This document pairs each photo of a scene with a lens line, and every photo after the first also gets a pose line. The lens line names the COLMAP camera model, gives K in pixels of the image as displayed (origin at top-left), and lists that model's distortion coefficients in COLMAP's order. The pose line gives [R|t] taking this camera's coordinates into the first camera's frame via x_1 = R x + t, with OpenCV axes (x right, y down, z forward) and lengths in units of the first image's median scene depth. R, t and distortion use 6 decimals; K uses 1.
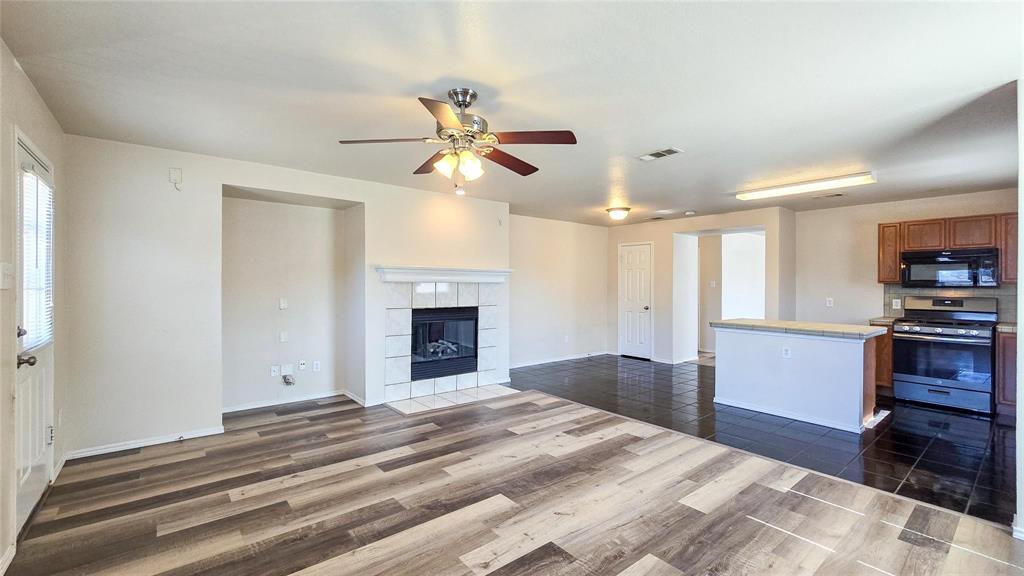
lens RADIAL K [[429.0, 0, 503.6], [0, 429.0, 287.6], [0, 0, 1]] dist [-0.001203, 0.000465]
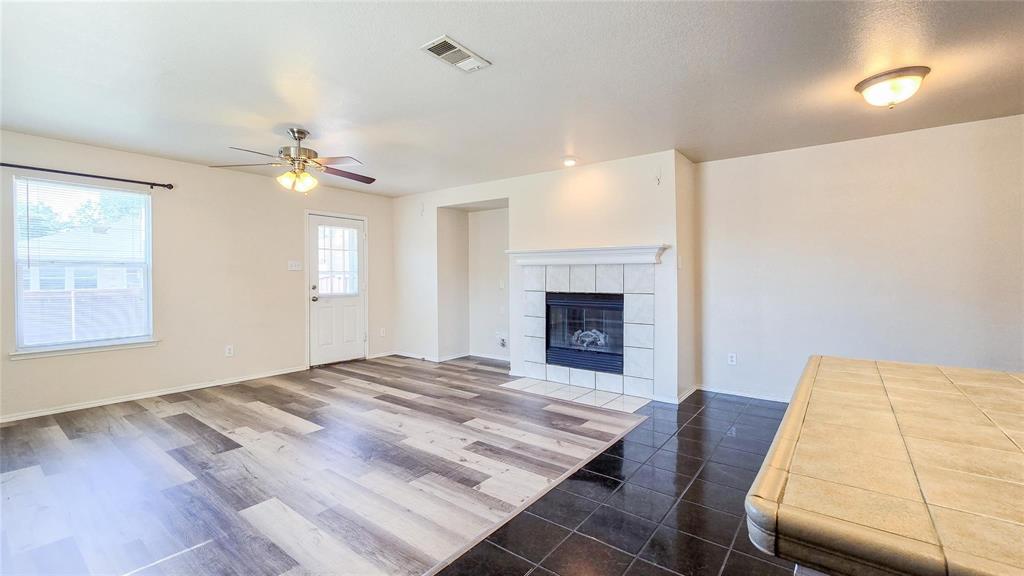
lens RADIAL K [[429.0, 0, 507.3], [0, 429.0, 278.1], [0, 0, 1]] dist [-0.001203, 0.000465]
pose [[0.231727, -0.004938, -0.972768, 0.791771], [-0.005015, 0.999968, -0.006270, 0.025552], [0.972768, 0.006331, 0.231695, 0.719051]]
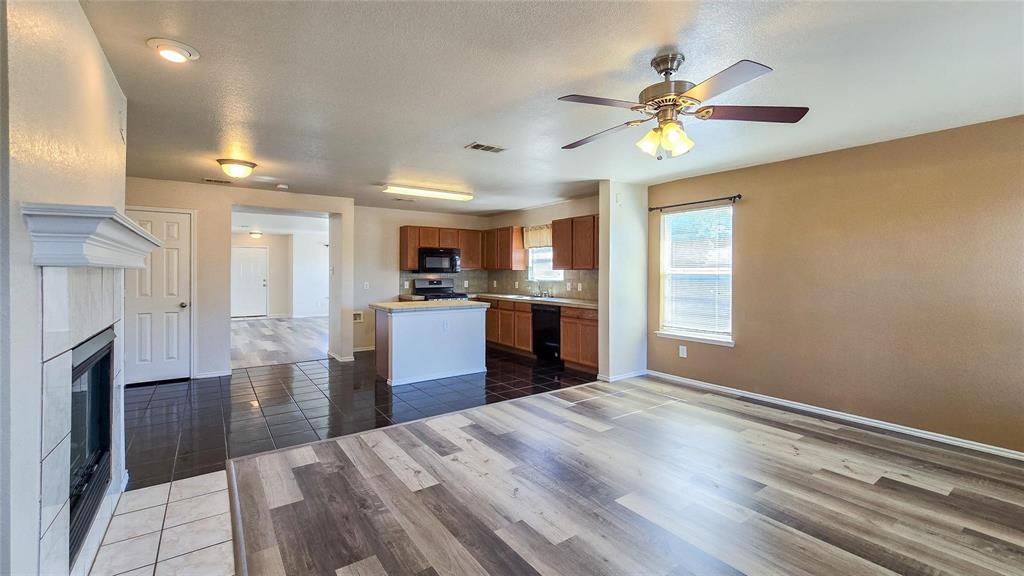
lens RADIAL K [[429.0, 0, 515.1], [0, 429.0, 293.2], [0, 0, 1]] dist [-0.001203, 0.000465]
pose [[0.049041, -0.057599, 0.997135, -0.539120], [0.007018, 0.998331, 0.057323, -0.013624], [-0.998772, 0.004187, 0.049363, 0.685036]]
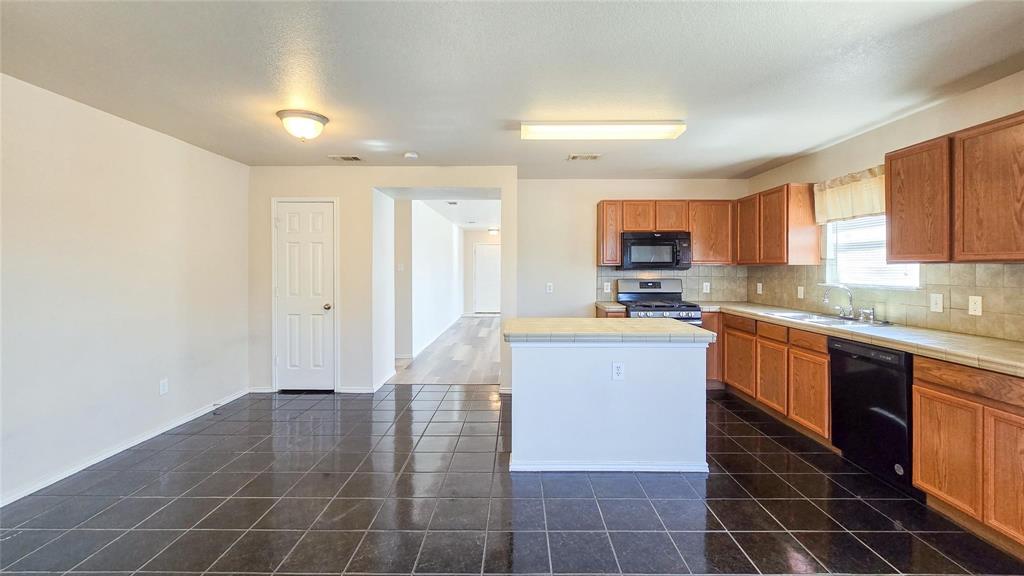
lens RADIAL K [[429.0, 0, 510.6], [0, 429.0, 270.7], [0, 0, 1]] dist [-0.001203, 0.000465]
pose [[0.634033, -0.012186, 0.773210, 0.044269], [0.011047, 0.999917, 0.006700, -0.008730], [-0.773227, 0.004294, 0.634114, 0.659307]]
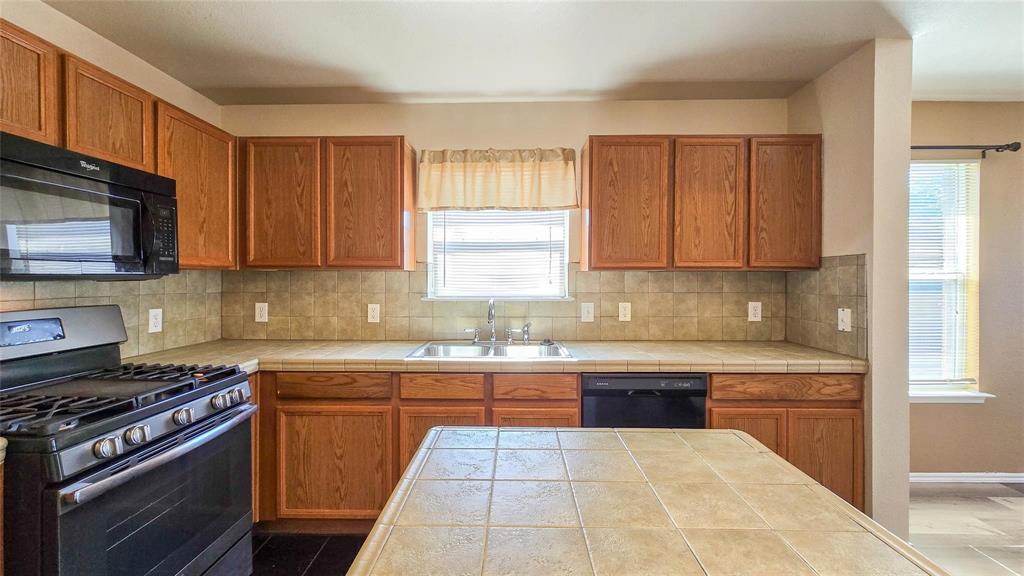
lens RADIAL K [[429.0, 0, 515.0], [0, 429.0, 276.7], [0, 0, 1]] dist [-0.001203, 0.000465]
pose [[-0.772617, -0.005259, 0.634851, 0.629419], [-0.000436, 0.999970, 0.007754, -0.003967], [-0.634872, 0.005714, -0.772596, 1.094972]]
